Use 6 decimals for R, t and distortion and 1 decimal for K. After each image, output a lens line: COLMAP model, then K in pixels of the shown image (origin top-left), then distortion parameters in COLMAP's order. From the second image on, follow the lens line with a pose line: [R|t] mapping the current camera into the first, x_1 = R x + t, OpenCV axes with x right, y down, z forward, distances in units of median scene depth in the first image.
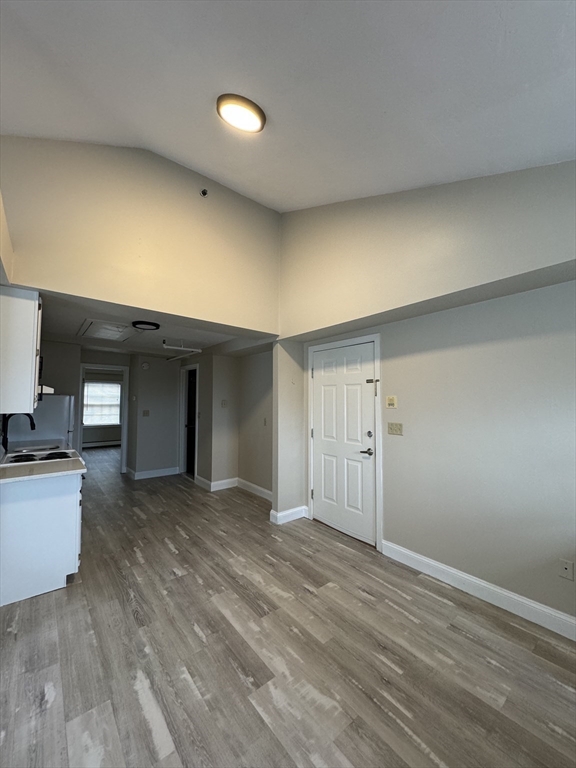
lens RADIAL K [[307.4, 0, 290.0], [0, 307.4, 384.6], [0, 0, 1]] dist [-0.001351, 0.001323]
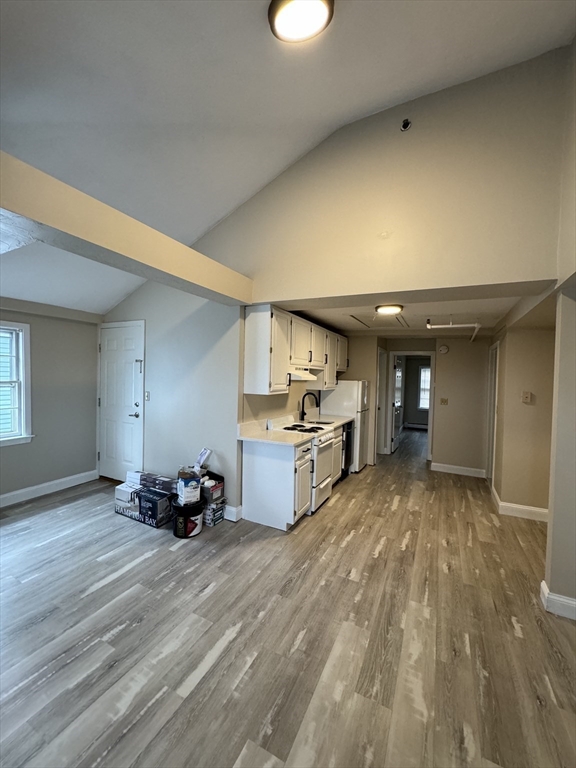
lens RADIAL K [[307.4, 0, 285.9], [0, 307.4, 385.1], [0, 0, 1]] dist [-0.001351, 0.001323]
pose [[0.402073, 0.030315, -0.915106, 0.338758], [0.020504, 0.998903, 0.042100, -0.005758], [0.915378, -0.035691, 0.401010, 0.400924]]
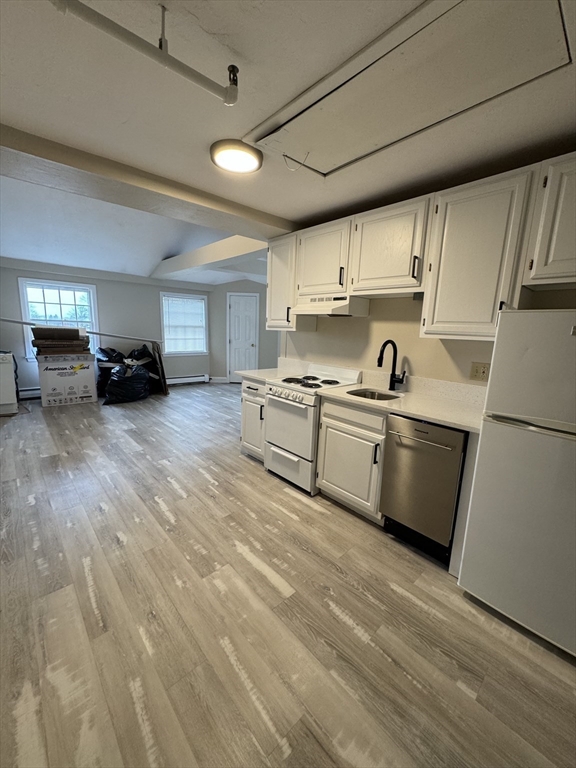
lens RADIAL K [[307.4, 0, 290.2], [0, 307.4, 384.1], [0, 0, 1]] dist [-0.001351, 0.001323]
pose [[-0.997167, -0.031203, -0.068443, -0.656751], [-0.040139, 0.990258, 0.133334, 0.112611], [0.063616, 0.135703, -0.988705, 1.891739]]
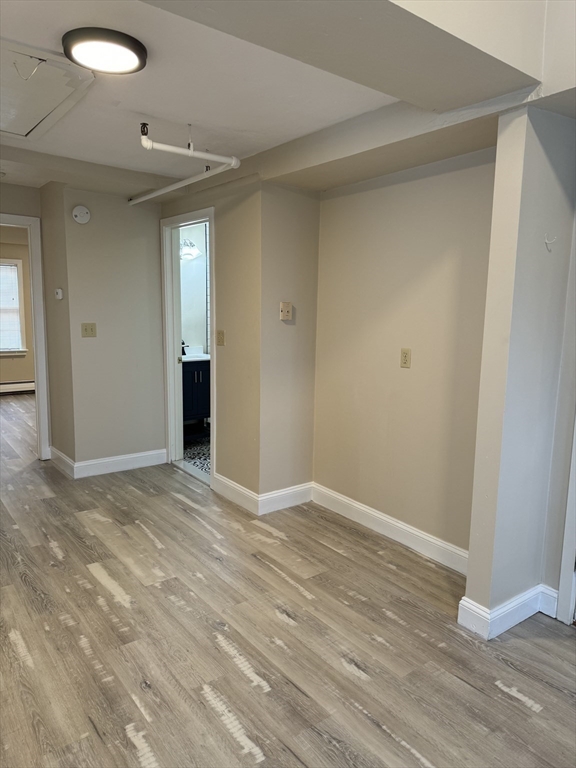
lens RADIAL K [[546.2, 0, 285.9], [0, 546.2, 381.6], [0, 0, 1]] dist [0.054770, -0.050928]
pose [[0.999050, 0.016058, -0.040517, -0.315141], [-0.008038, 0.981593, 0.190815, 0.032041], [0.042836, -0.190308, 0.980790, 0.480747]]
